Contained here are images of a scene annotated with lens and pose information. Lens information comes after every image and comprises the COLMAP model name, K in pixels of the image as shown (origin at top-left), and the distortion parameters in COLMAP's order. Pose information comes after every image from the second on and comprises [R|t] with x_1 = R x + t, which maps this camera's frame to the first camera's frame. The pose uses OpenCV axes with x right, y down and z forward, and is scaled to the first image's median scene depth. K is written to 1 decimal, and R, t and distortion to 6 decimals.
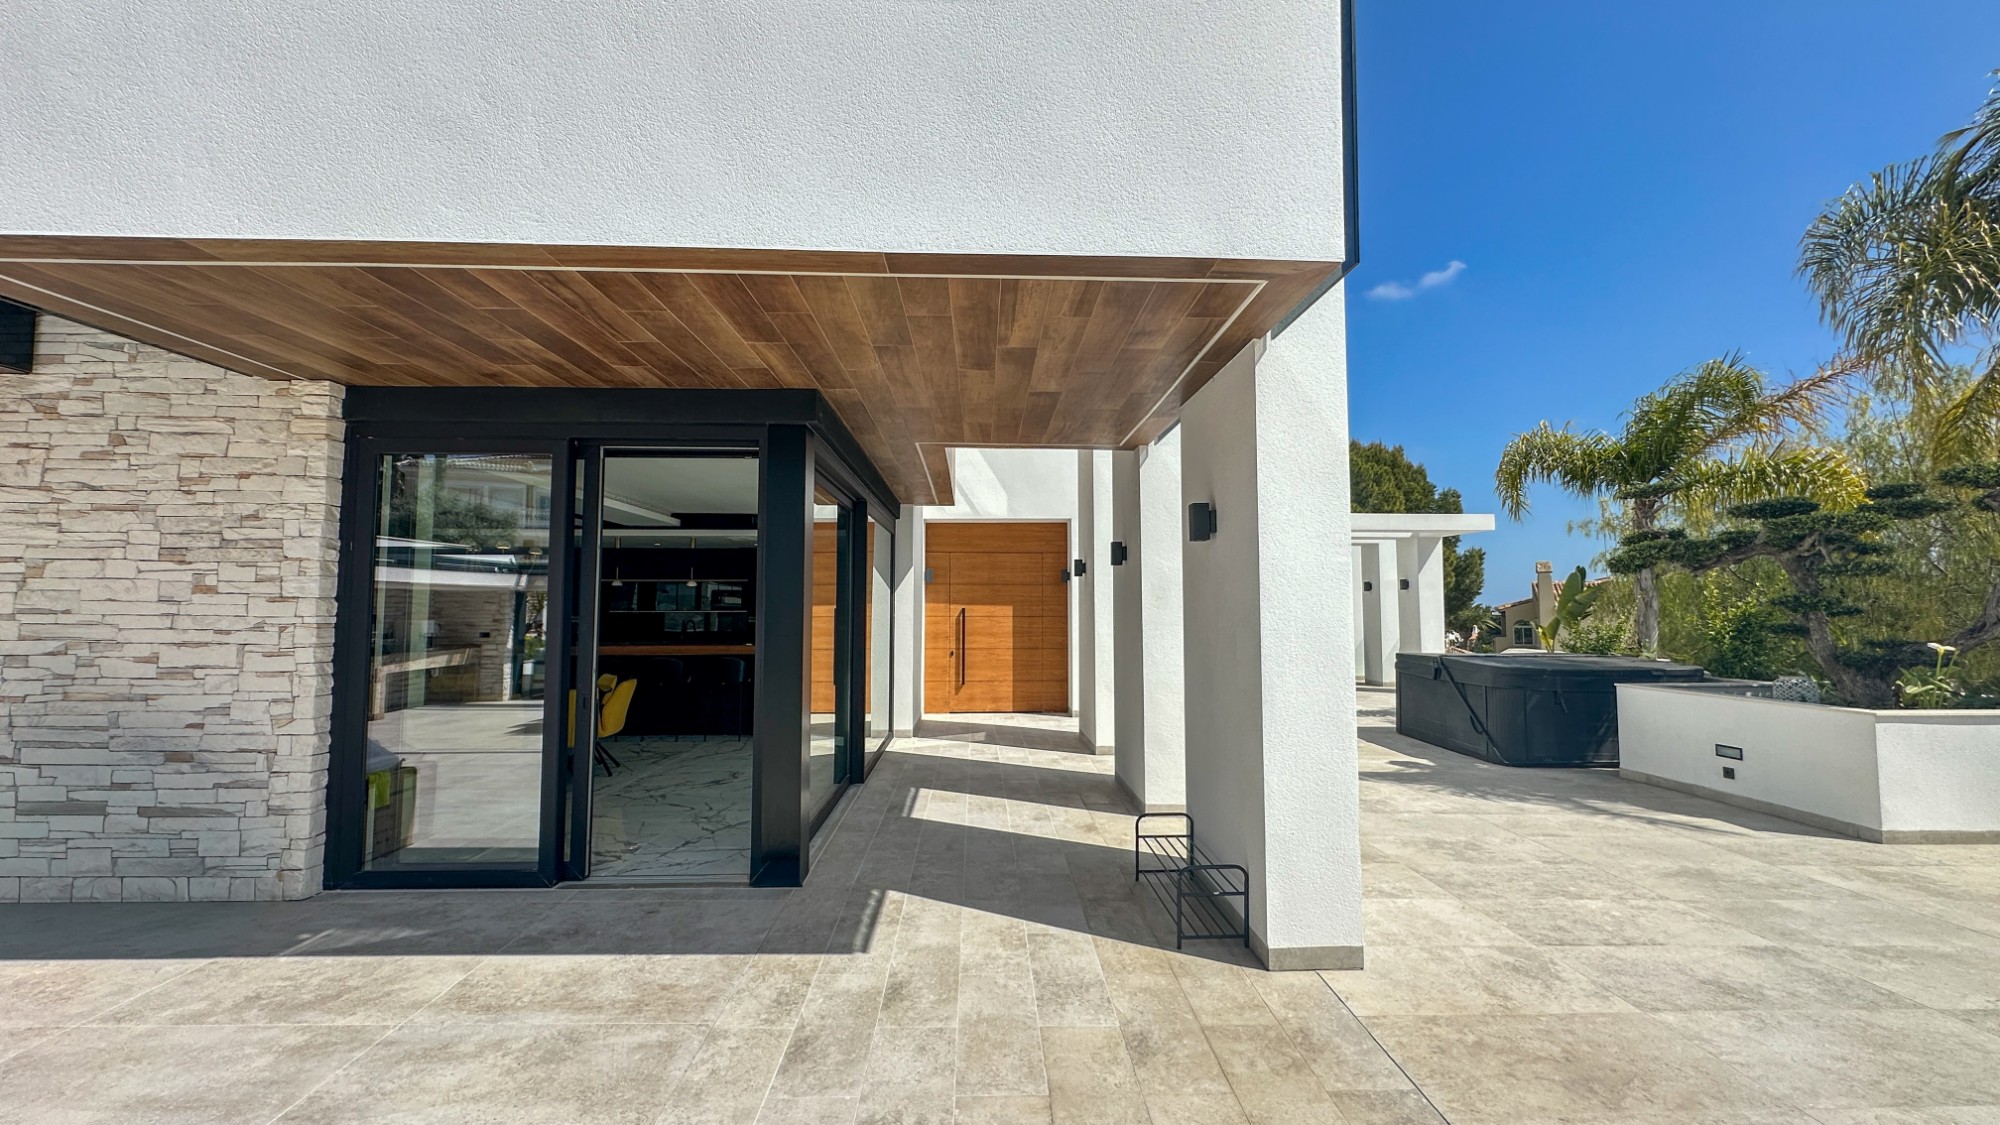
lens RADIAL K [[796.6, 0, 1001.0], [0, 796.6, 558.6], [0, 0, 1]] dist [-0.001251, 0.000416]
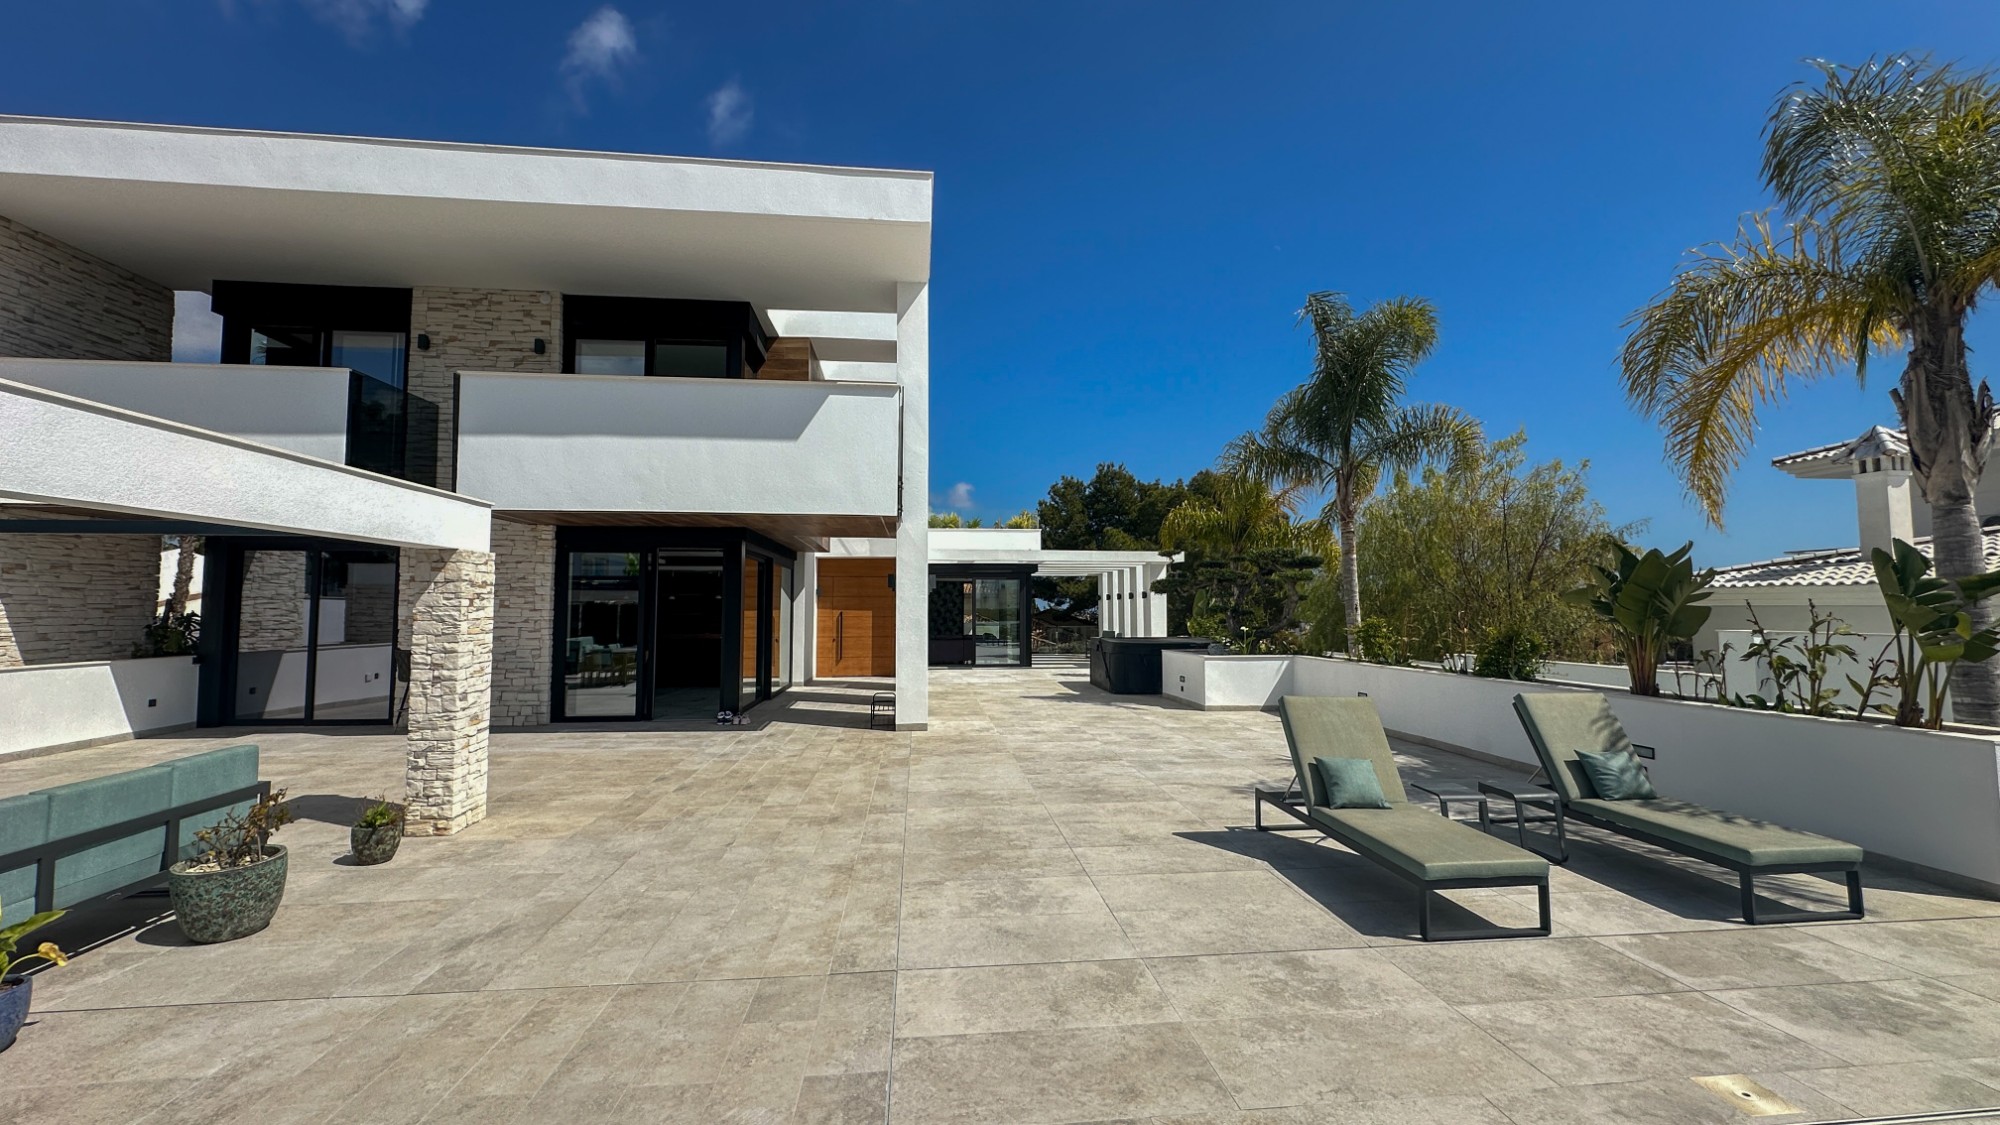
lens RADIAL K [[794.5, 0, 1001.2], [0, 794.5, 557.8], [0, 0, 1]] dist [-0.000166, 0.000082]
pose [[0.996972, 0.002896, 0.077713, 0.222654], [-0.002658, 0.999991, -0.003155, -0.062756], [-0.077721, 0.002939, 0.996971, -0.924988]]
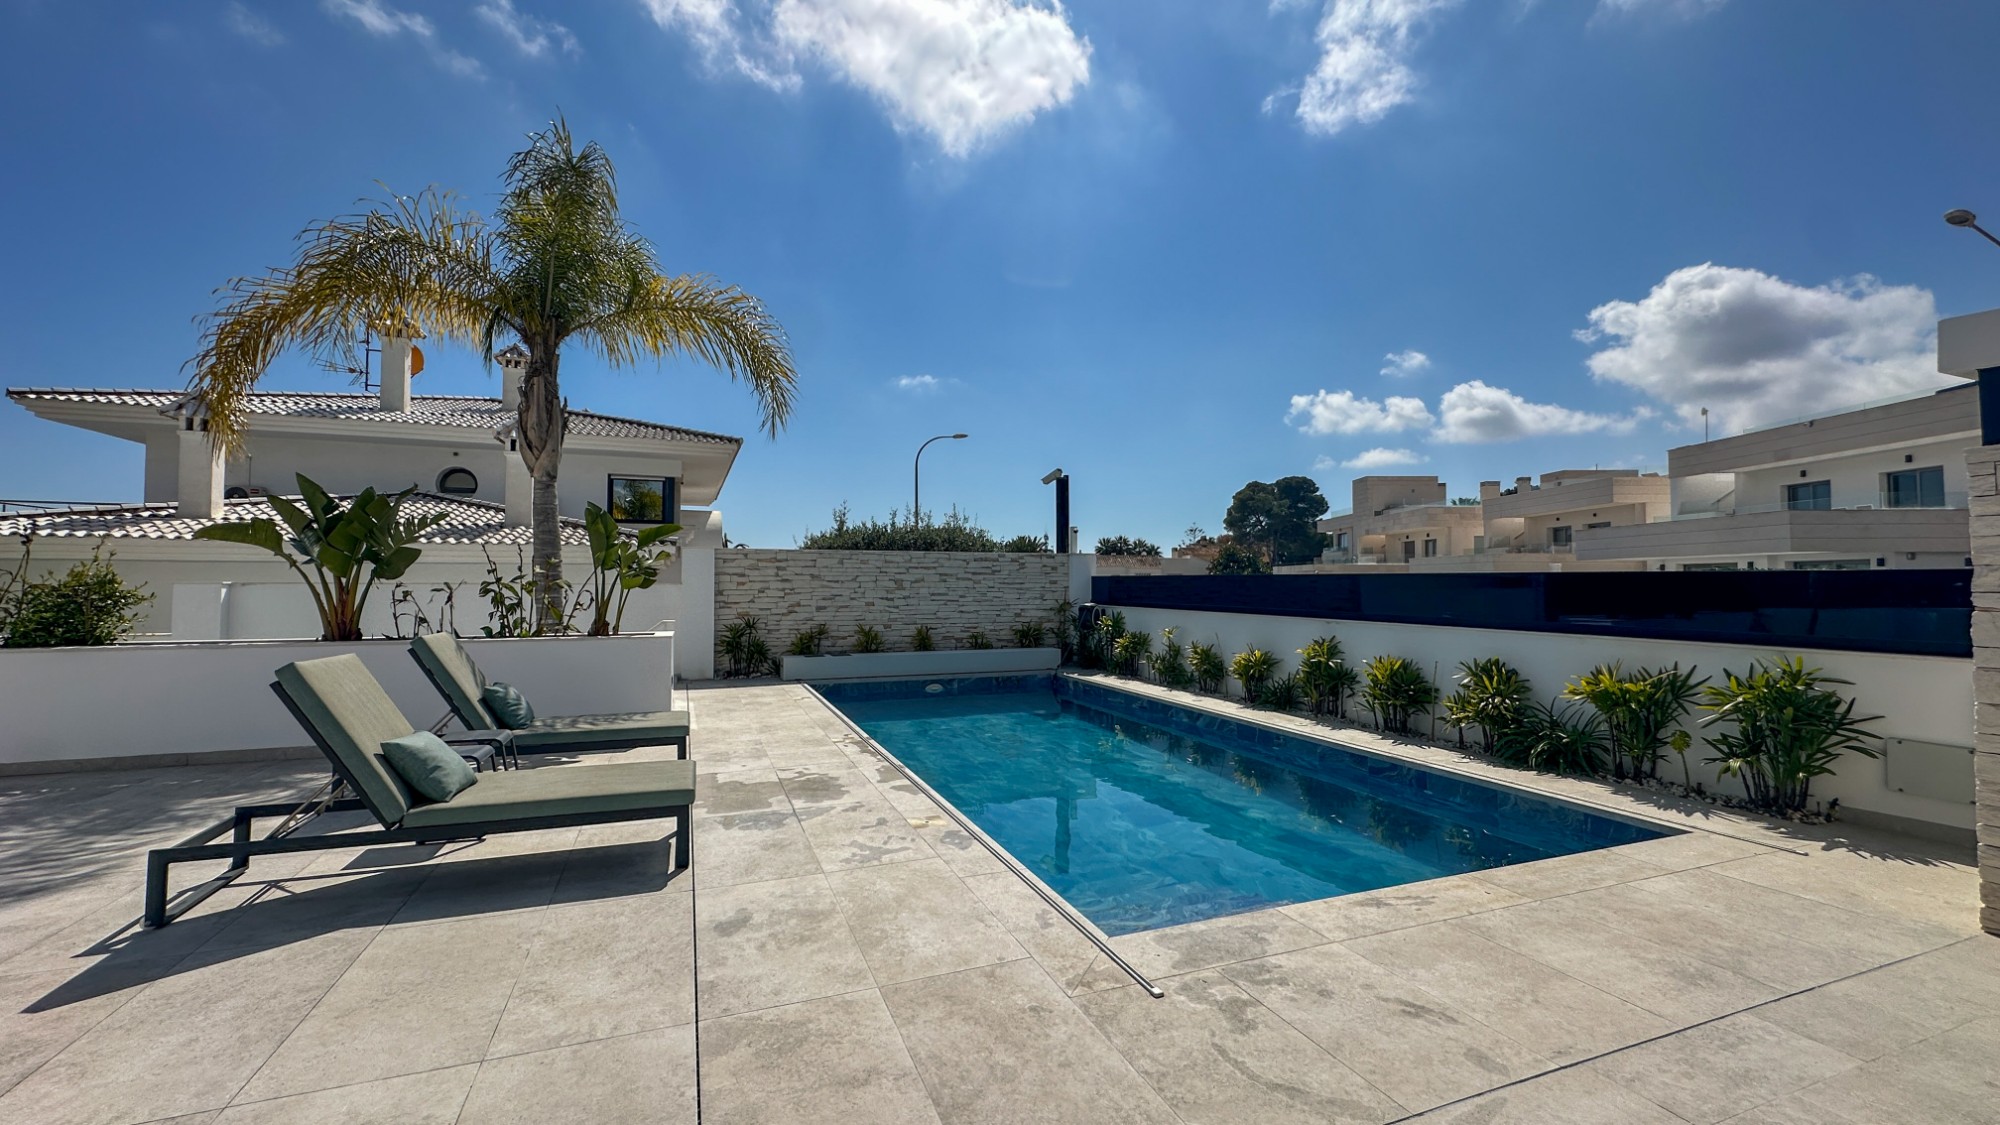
lens RADIAL K [[796.6, 0, 1001.0], [0, 796.6, 558.6], [0, 0, 1]] dist [-0.001251, 0.000416]
pose [[-0.340089, 0.026021, 0.940033, -0.010567], [-0.061047, 0.996898, -0.049681, 0.002499], [-0.938410, -0.074282, -0.337445, -0.428519]]
